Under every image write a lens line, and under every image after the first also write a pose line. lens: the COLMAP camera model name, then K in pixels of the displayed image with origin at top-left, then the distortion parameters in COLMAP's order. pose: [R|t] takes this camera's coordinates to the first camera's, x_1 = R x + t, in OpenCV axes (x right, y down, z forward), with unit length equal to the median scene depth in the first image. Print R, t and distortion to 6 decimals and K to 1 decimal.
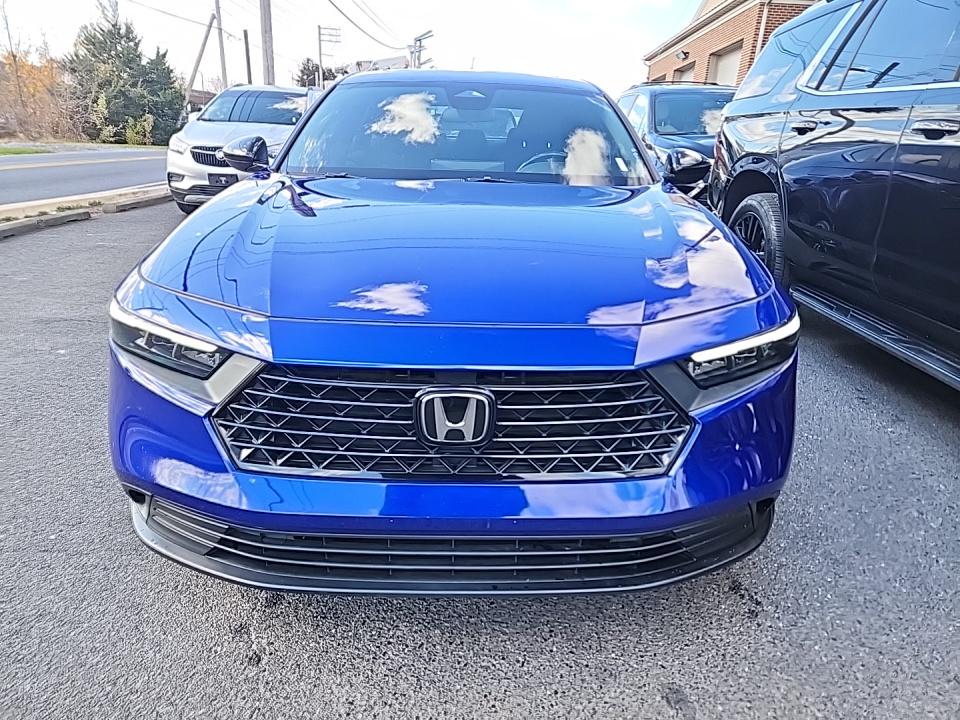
lens RADIAL K [[650.2, 0, 480.0], [0, 650.2, 360.0], [0, 0, 1]] dist [0.000725, -0.000686]
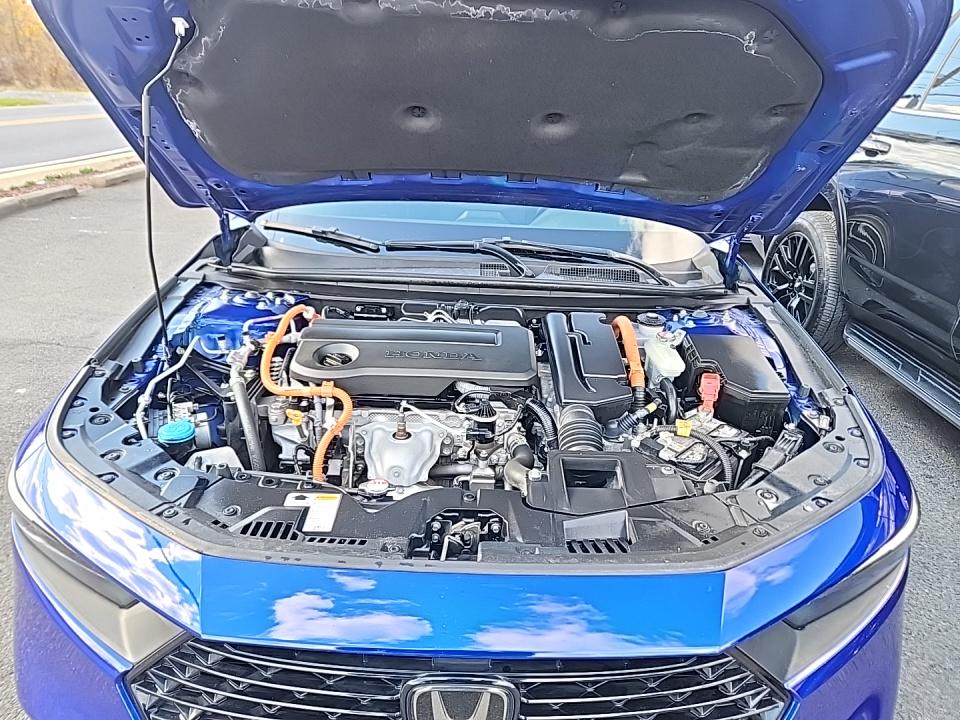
lens RADIAL K [[650.2, 0, 480.0], [0, 650.2, 360.0], [0, 0, 1]] dist [0.000725, -0.000686]
pose [[0.999642, 0.024331, -0.011112, -0.004551], [-0.023477, 0.997166, 0.071475, -0.086580], [0.012819, -0.071188, 0.997381, 0.079881]]
